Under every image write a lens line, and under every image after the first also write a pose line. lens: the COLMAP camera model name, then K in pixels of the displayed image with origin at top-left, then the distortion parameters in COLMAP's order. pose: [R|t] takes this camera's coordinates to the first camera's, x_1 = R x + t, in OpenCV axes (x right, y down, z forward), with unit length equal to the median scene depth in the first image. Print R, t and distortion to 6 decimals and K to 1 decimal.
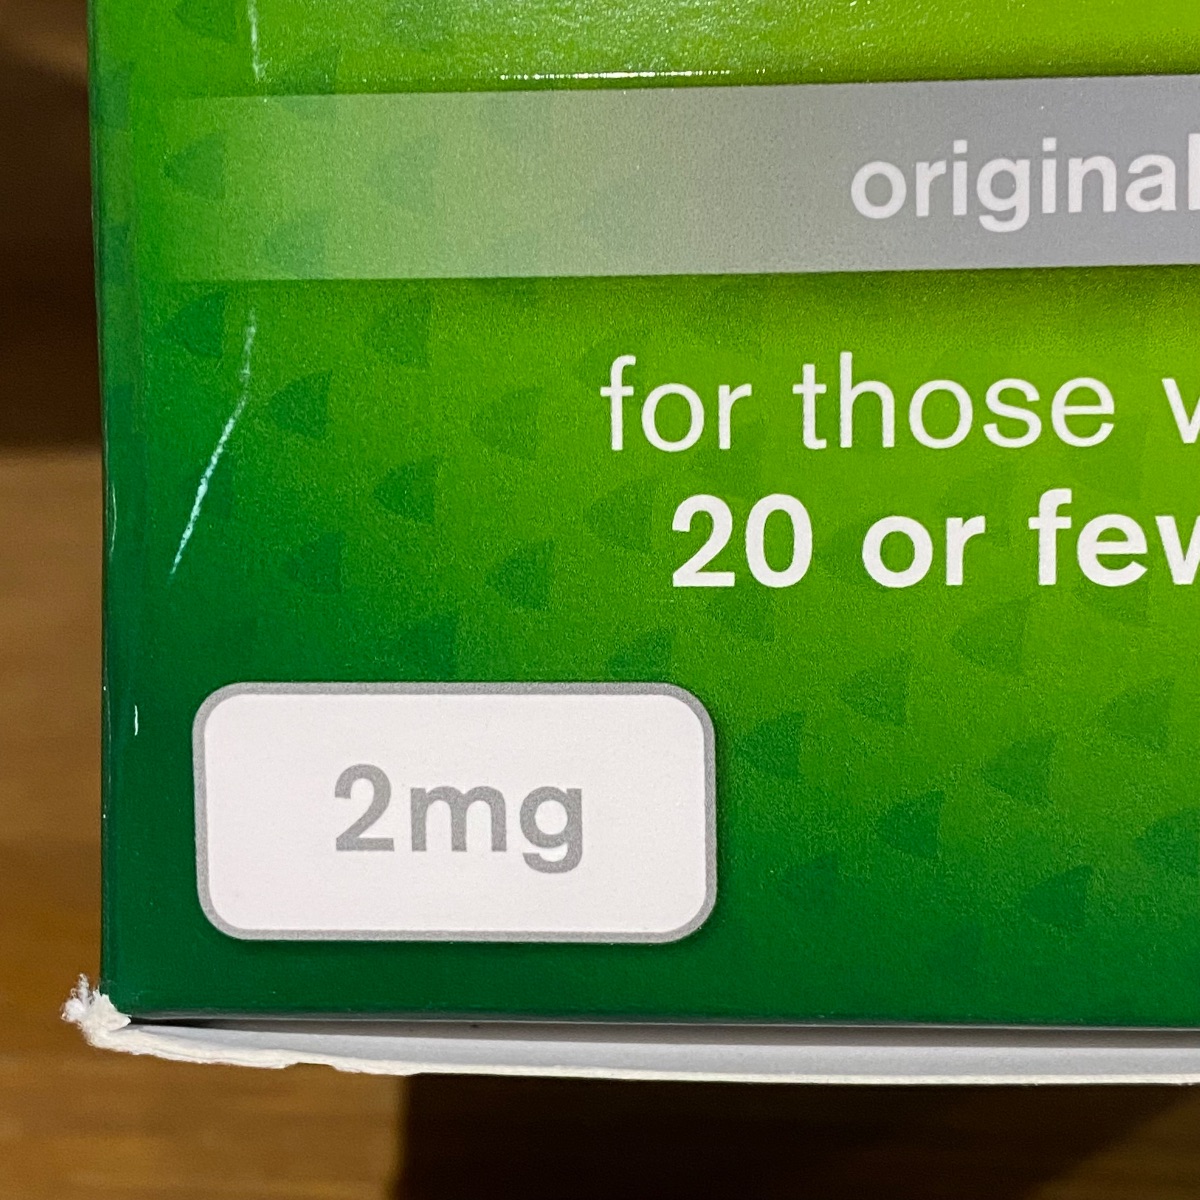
lens RADIAL K [[2481.5, 0, 629.3], [0, 2481.5, 627.4], [0, 0, 1]] dist [0.140904, 0.000000]
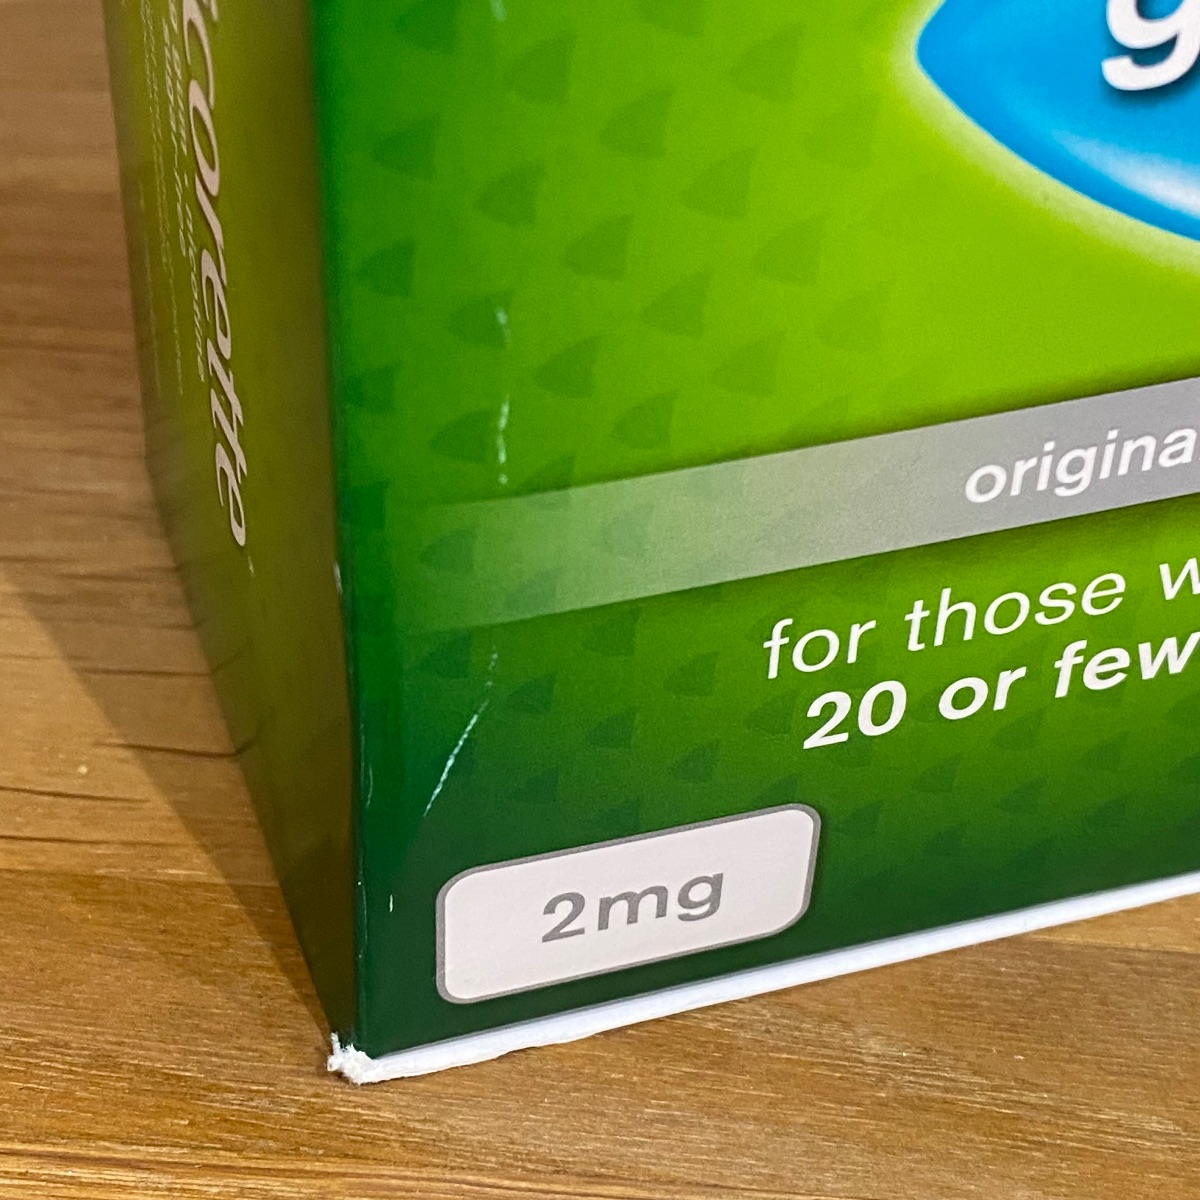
lens RADIAL K [[2481.5, 0, 561.1], [0, 2481.5, 628.5], [0, 0, 1]] dist [0.140904, 0.000000]
pose [[0.918875, -0.227440, 0.322395, -0.505860], [-0.002831, 0.813304, 0.581832, -0.827512], [-0.394538, -0.535544, 0.746681, 0.110463]]
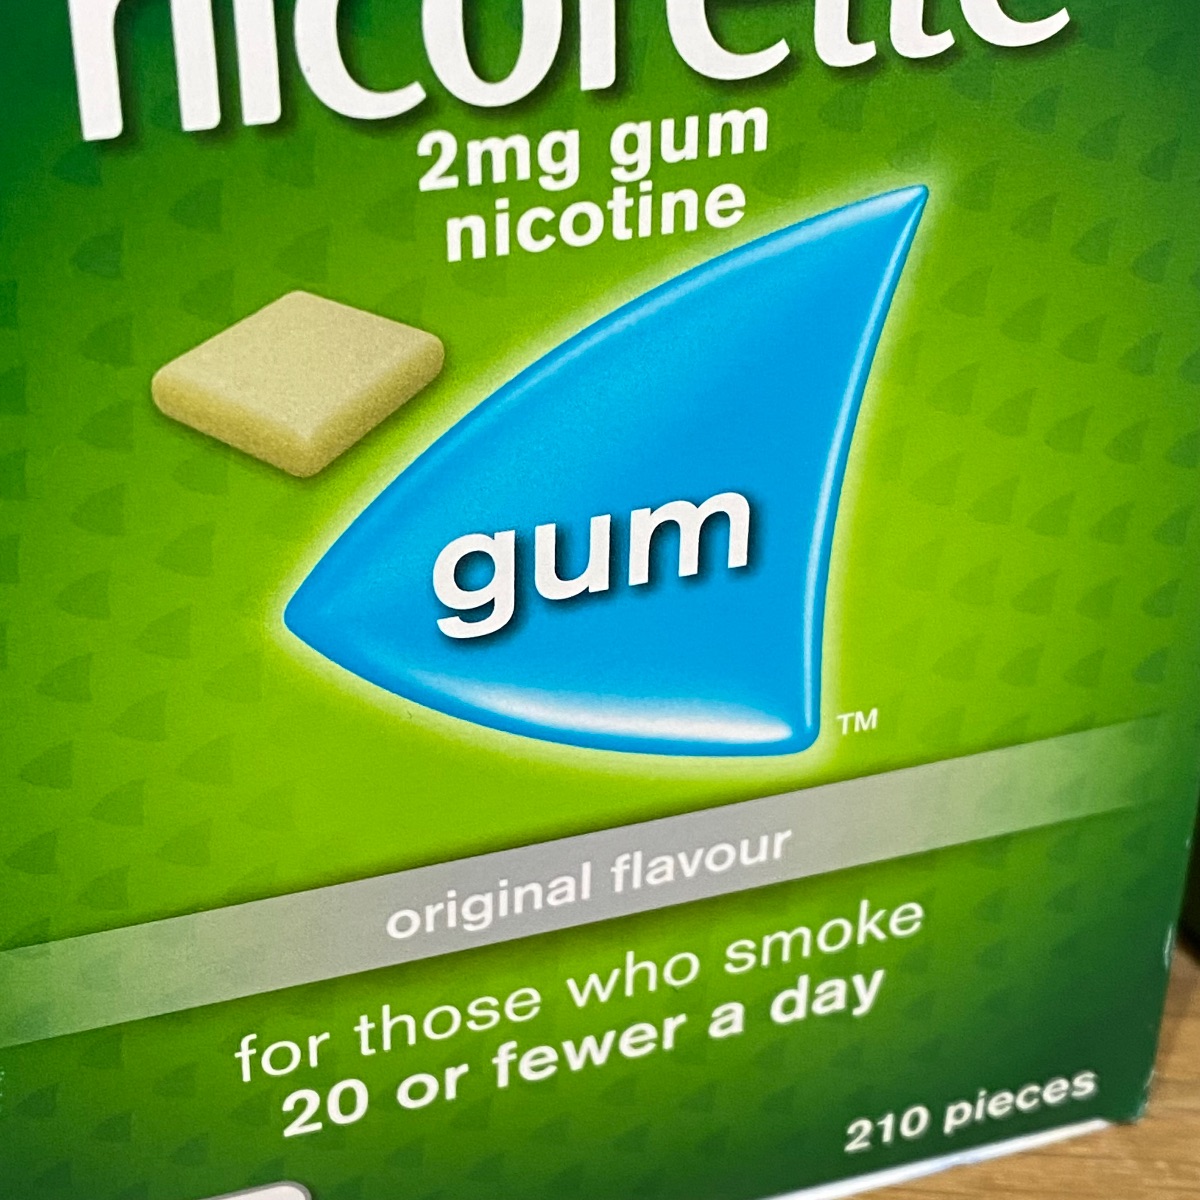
lens RADIAL K [[2481.5, 0, 561.7], [0, 2481.5, 575.7], [0, 0, 1]] dist [0.140904, 0.000000]
pose [[0.912348, -0.193564, 0.360769, -0.333106], [0.003359, 0.884689, 0.466169, -1.094541], [-0.409402, -0.424096, 0.807795, -0.228960]]
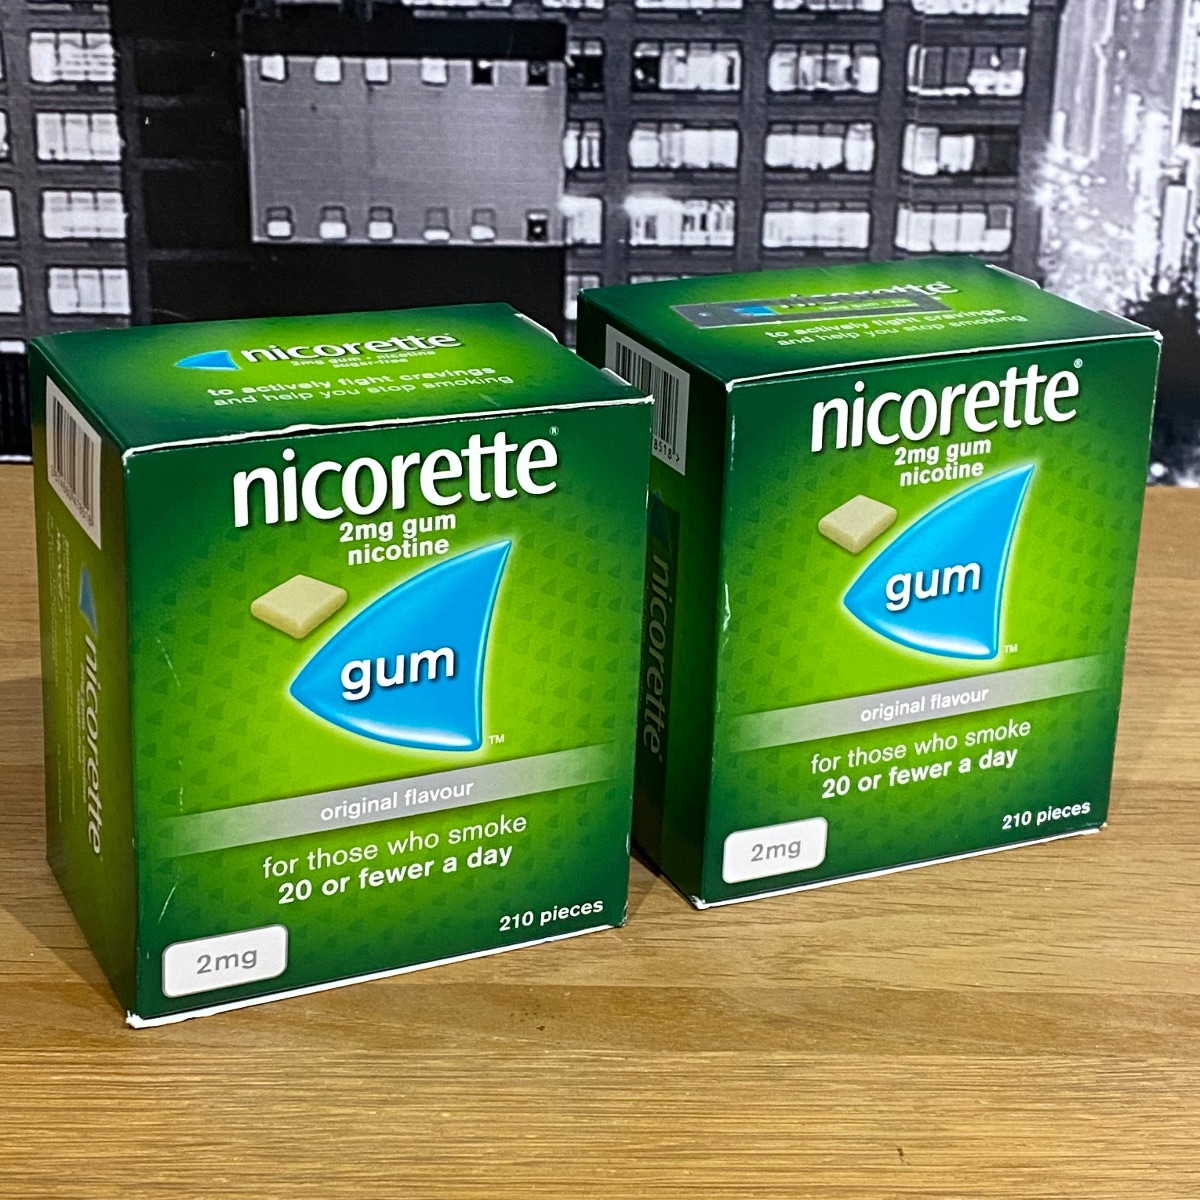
lens RADIAL K [[2473.4, 0, 596.7], [0, 2473.4, 577.3], [0, 0, 1]] dist [0.154677, 0.000000]
pose [[0.860911, -0.146070, 0.487336, -1.485787], [-0.024921, 0.944639, 0.327162, -1.923176], [-0.508145, -0.293803, 0.809610, -2.506715]]
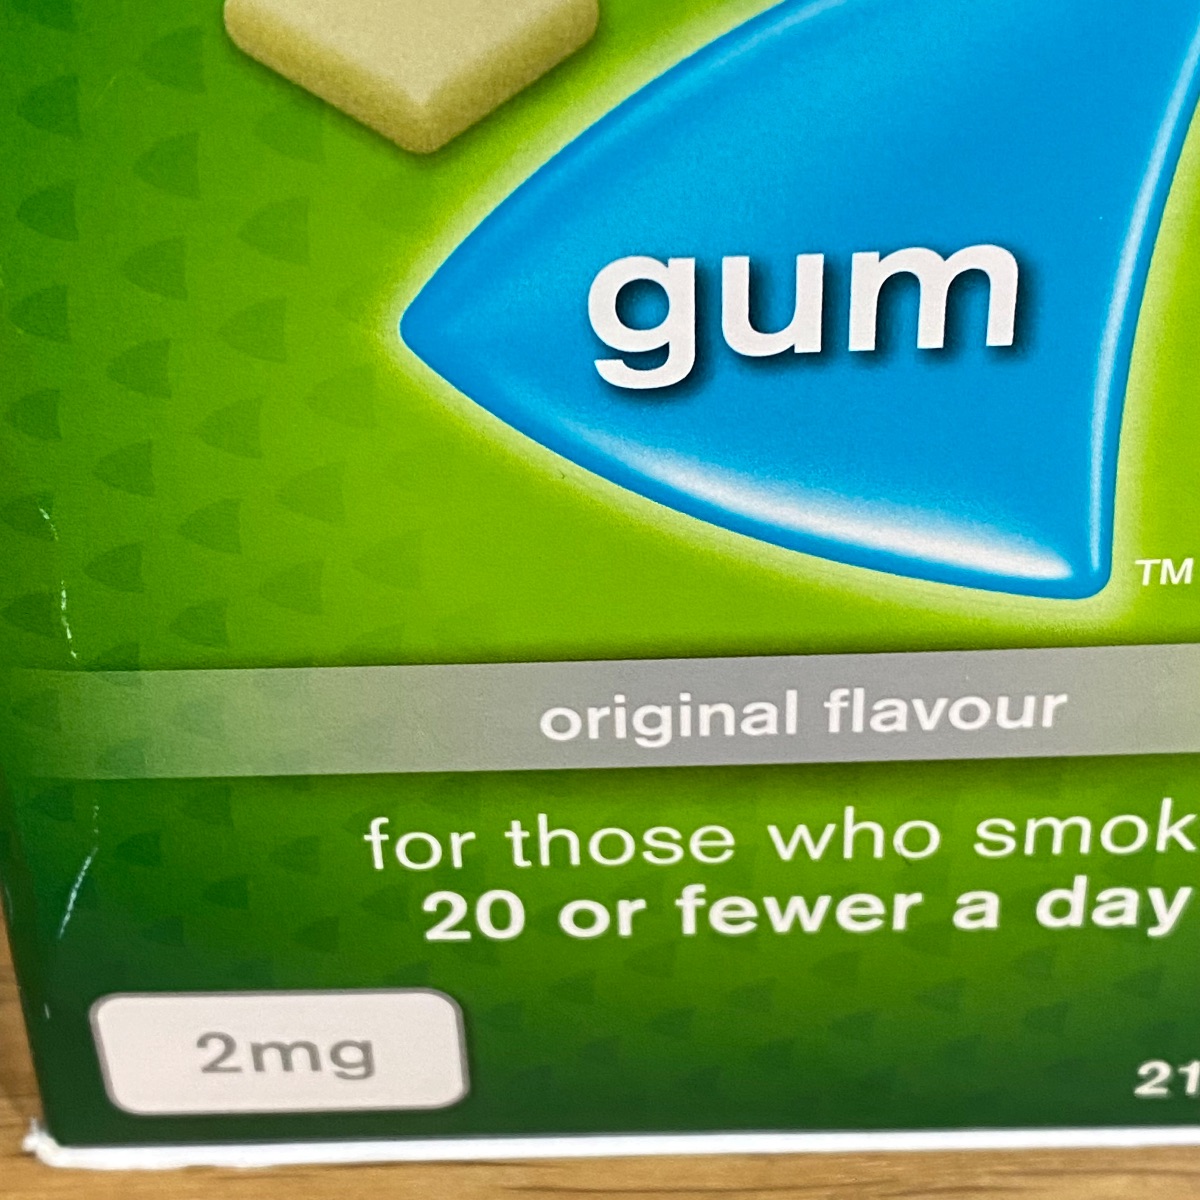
lens RADIAL K [[2481.5, 0, 608.9], [0, 2481.5, 636.2], [0, 0, 1]] dist [0.140904, 0.000000]
pose [[0.995637, -0.070506, 0.061129, 0.046591], [0.025378, 0.834968, 0.549713, -0.930908], [-0.089799, -0.545763, 0.833114, -0.086912]]
